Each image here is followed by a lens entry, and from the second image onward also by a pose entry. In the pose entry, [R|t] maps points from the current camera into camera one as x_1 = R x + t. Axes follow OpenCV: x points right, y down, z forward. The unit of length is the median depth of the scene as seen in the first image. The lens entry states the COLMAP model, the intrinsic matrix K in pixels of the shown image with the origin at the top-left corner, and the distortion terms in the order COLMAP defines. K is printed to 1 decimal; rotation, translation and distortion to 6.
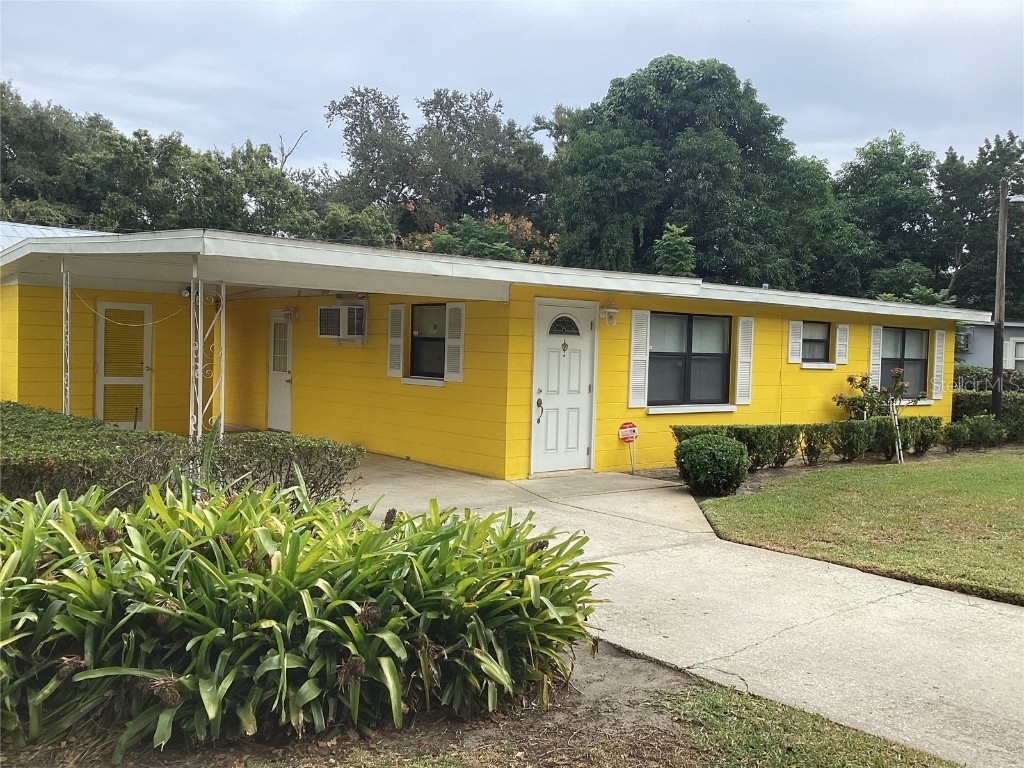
lens RADIAL K [[921.5, 0, 512.0], [0, 921.5, 384.0], [0, 0, 1]] dist [0.130521, -0.266570]
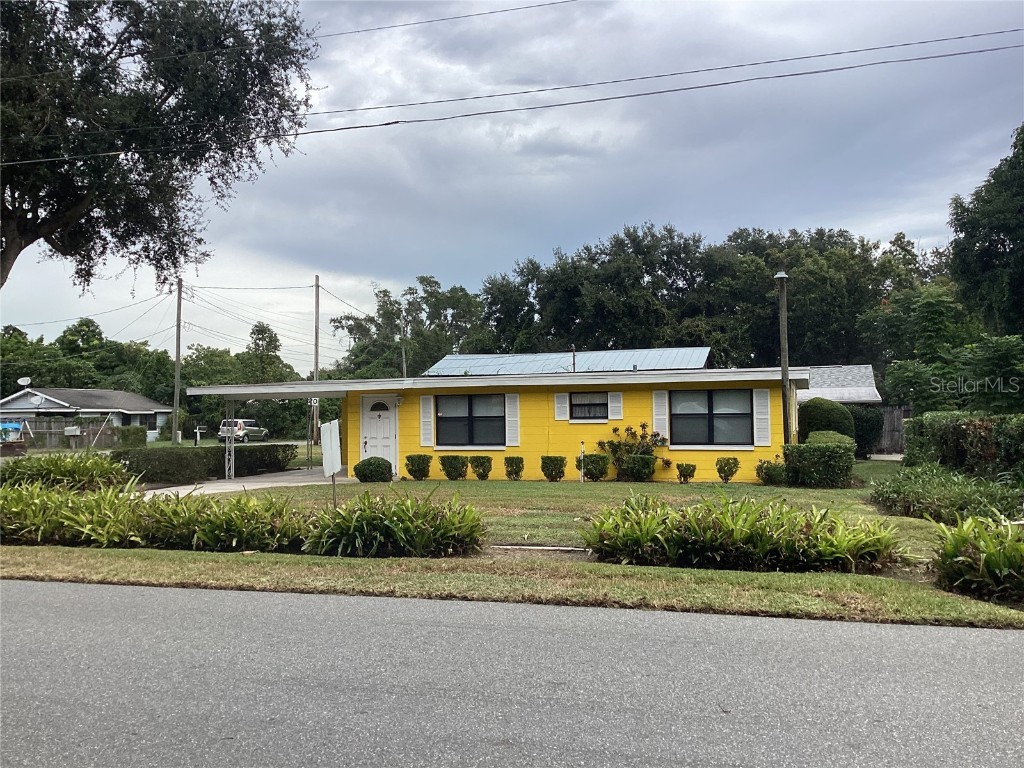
lens RADIAL K [[921.5, 0, 512.0], [0, 921.5, 384.0], [0, 0, 1]] dist [0.130521, -0.266570]
pose [[0.534664, -0.062869, -0.842723, 1.494770], [-0.005019, 0.996975, -0.077561, 0.035814], [0.845050, 0.045699, 0.532731, 0.097831]]
